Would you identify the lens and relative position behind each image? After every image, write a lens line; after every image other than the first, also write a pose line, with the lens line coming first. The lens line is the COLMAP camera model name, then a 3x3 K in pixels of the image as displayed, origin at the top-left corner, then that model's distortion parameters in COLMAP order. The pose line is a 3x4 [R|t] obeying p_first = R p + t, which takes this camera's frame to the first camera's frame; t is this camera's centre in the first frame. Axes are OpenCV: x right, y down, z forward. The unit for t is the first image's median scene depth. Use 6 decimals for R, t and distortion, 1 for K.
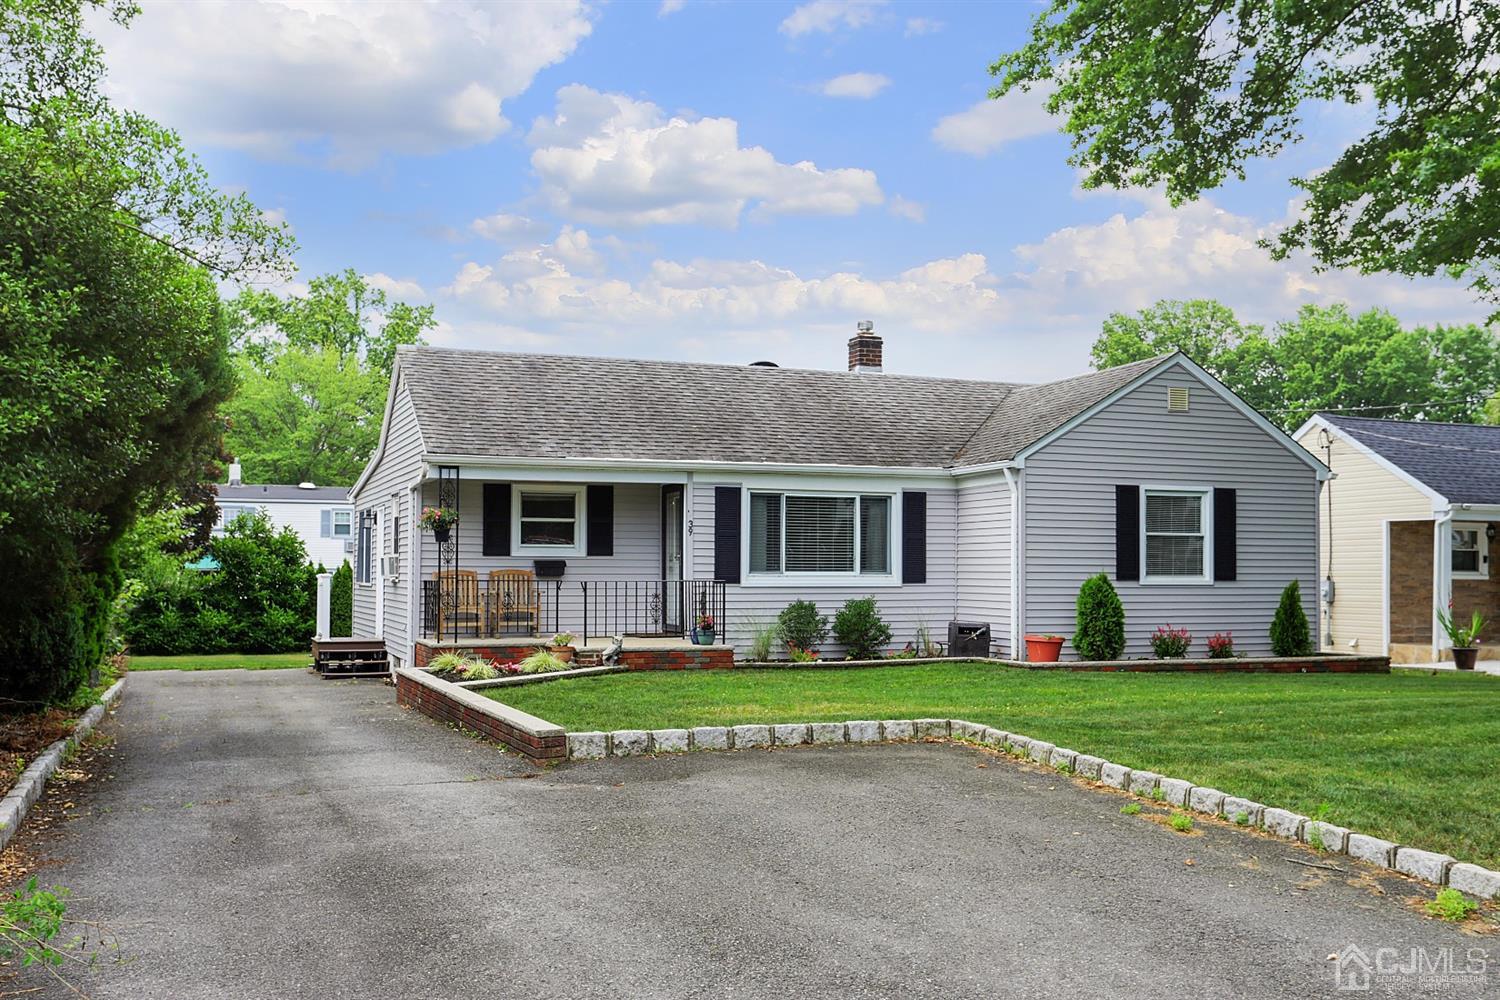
lens RADIAL K [[1432.2, 0, 840.0], [0, 1432.2, 502.3], [0, 0, 1]] dist [0.029178, 0.000000]
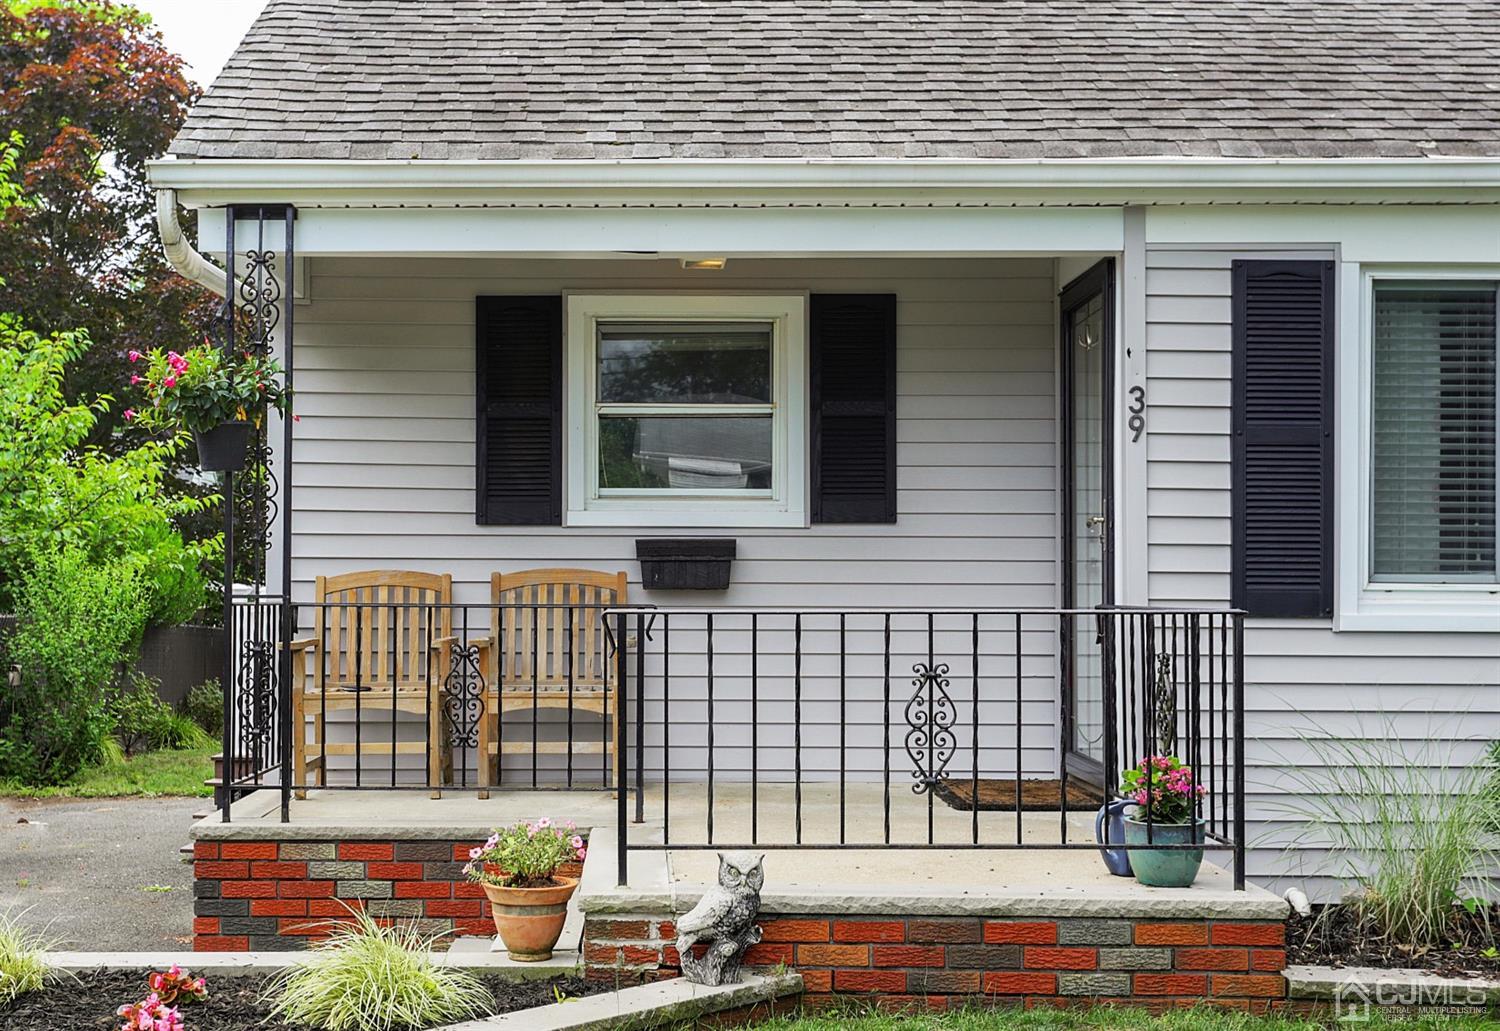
lens RADIAL K [[2040.8, 0, 643.9], [0, 2040.8, 559.1], [0, 0, 1]] dist [0.029728, 0.000000]
pose [[0.910548, -0.004938, -0.413373, -0.028405], [0.019398, 0.999338, 0.030791, 0.030463], [0.412947, -0.036055, 0.910041, 0.584686]]
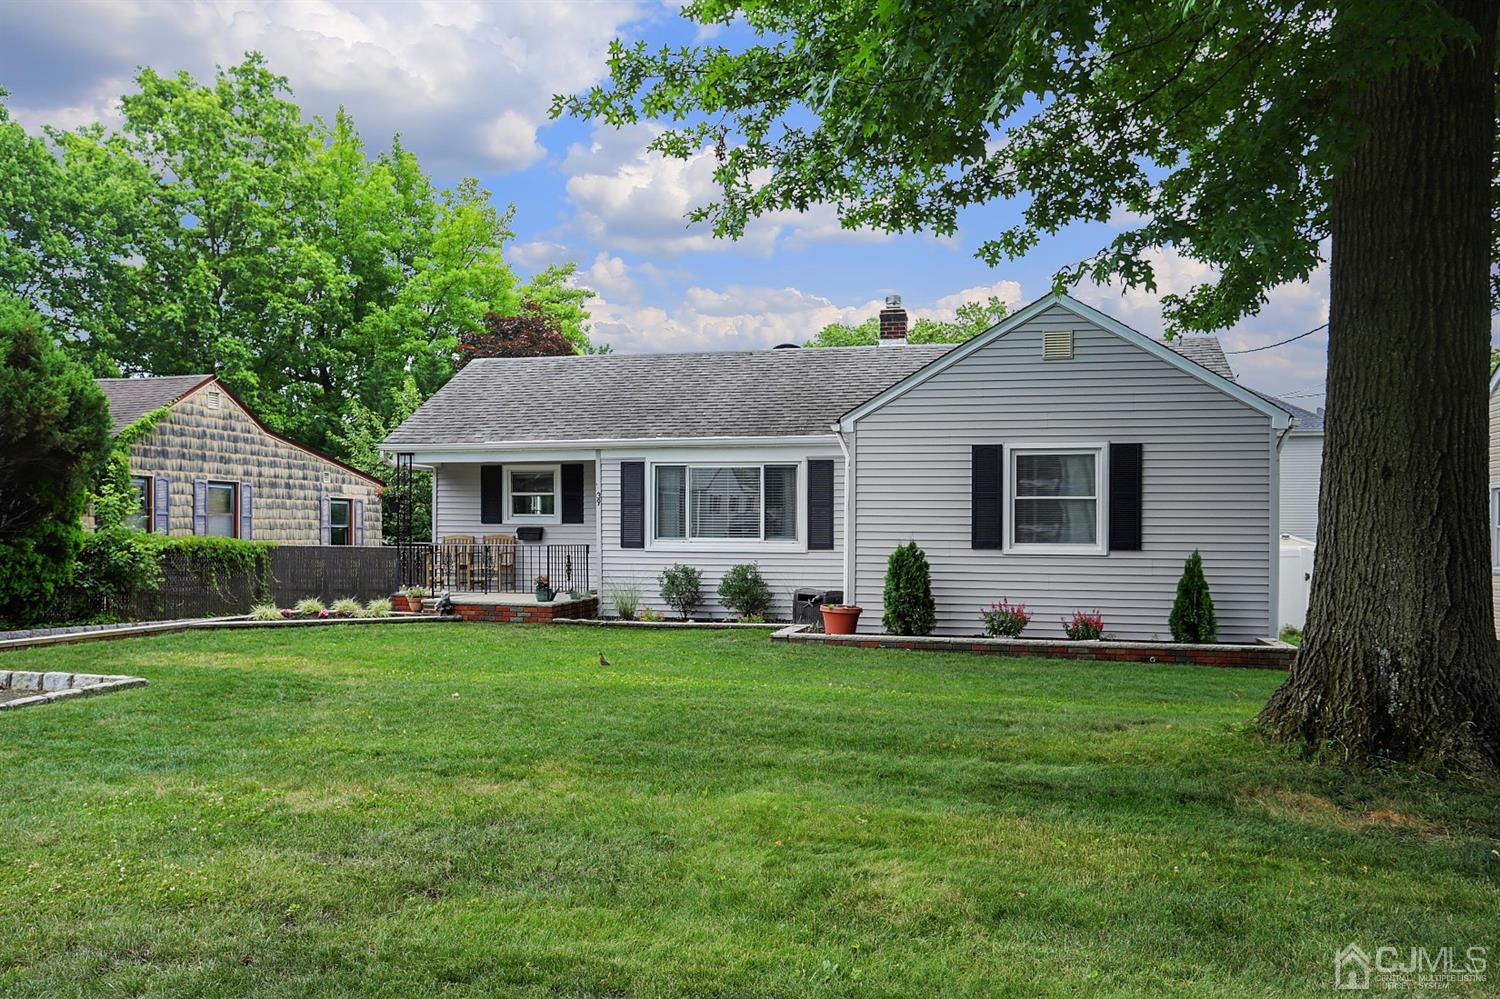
lens RADIAL K [[1152.5, 0, 743.6], [0, 1152.5, 508.4], [0, 0, 1]] dist [-0.023077, 0.013576]
pose [[0.802317, -0.010176, -0.596812, 0.515067], [0.025159, 0.999543, 0.016778, 0.012421], [0.596368, -0.028476, 0.802206, 0.320669]]
